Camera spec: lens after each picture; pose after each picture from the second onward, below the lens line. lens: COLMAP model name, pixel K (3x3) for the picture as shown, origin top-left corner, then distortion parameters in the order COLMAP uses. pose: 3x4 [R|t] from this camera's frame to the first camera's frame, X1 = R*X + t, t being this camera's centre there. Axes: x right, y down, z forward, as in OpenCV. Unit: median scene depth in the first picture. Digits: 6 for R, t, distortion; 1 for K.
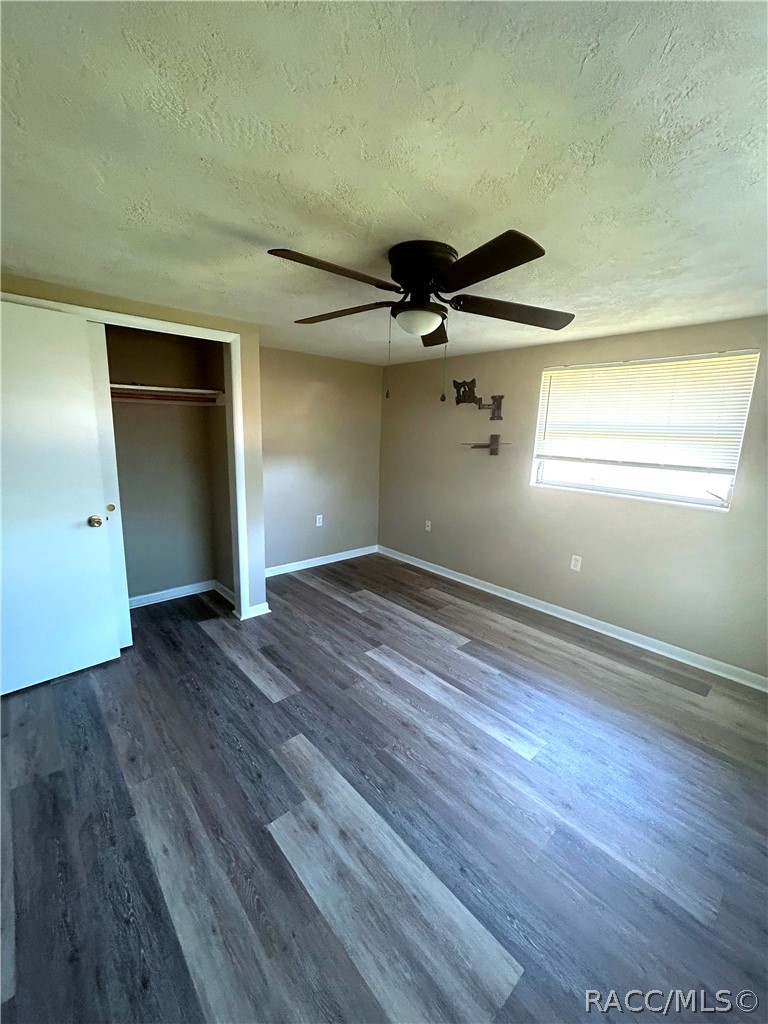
lens RADIAL K [[415.3, 0, 385.6], [0, 415.3, 512.6], [0, 0, 1]] dist [0.002355, 0.000534]
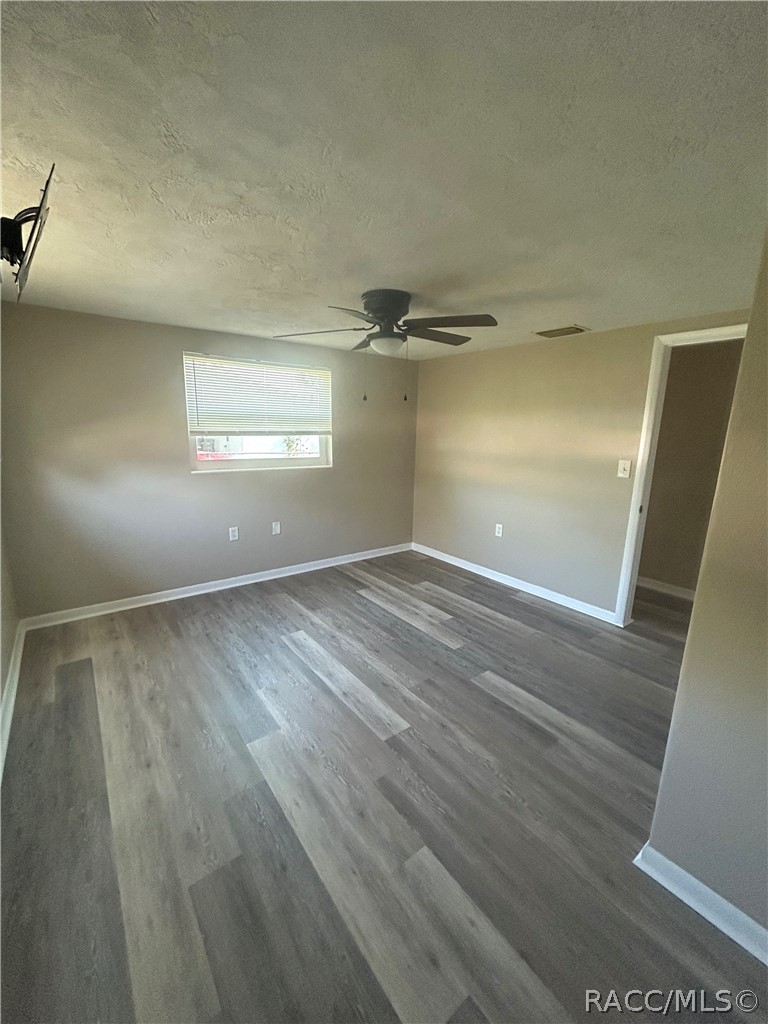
lens RADIAL K [[415.3, 0, 386.6], [0, 415.3, 513.5], [0, 0, 1]] dist [0.002355, 0.000534]
pose [[-0.995282, -0.069269, 0.067934, -0.036899], [-0.035717, 0.912610, 0.407267, -0.357196], [-0.090209, 0.402920, -0.910779, 1.756117]]
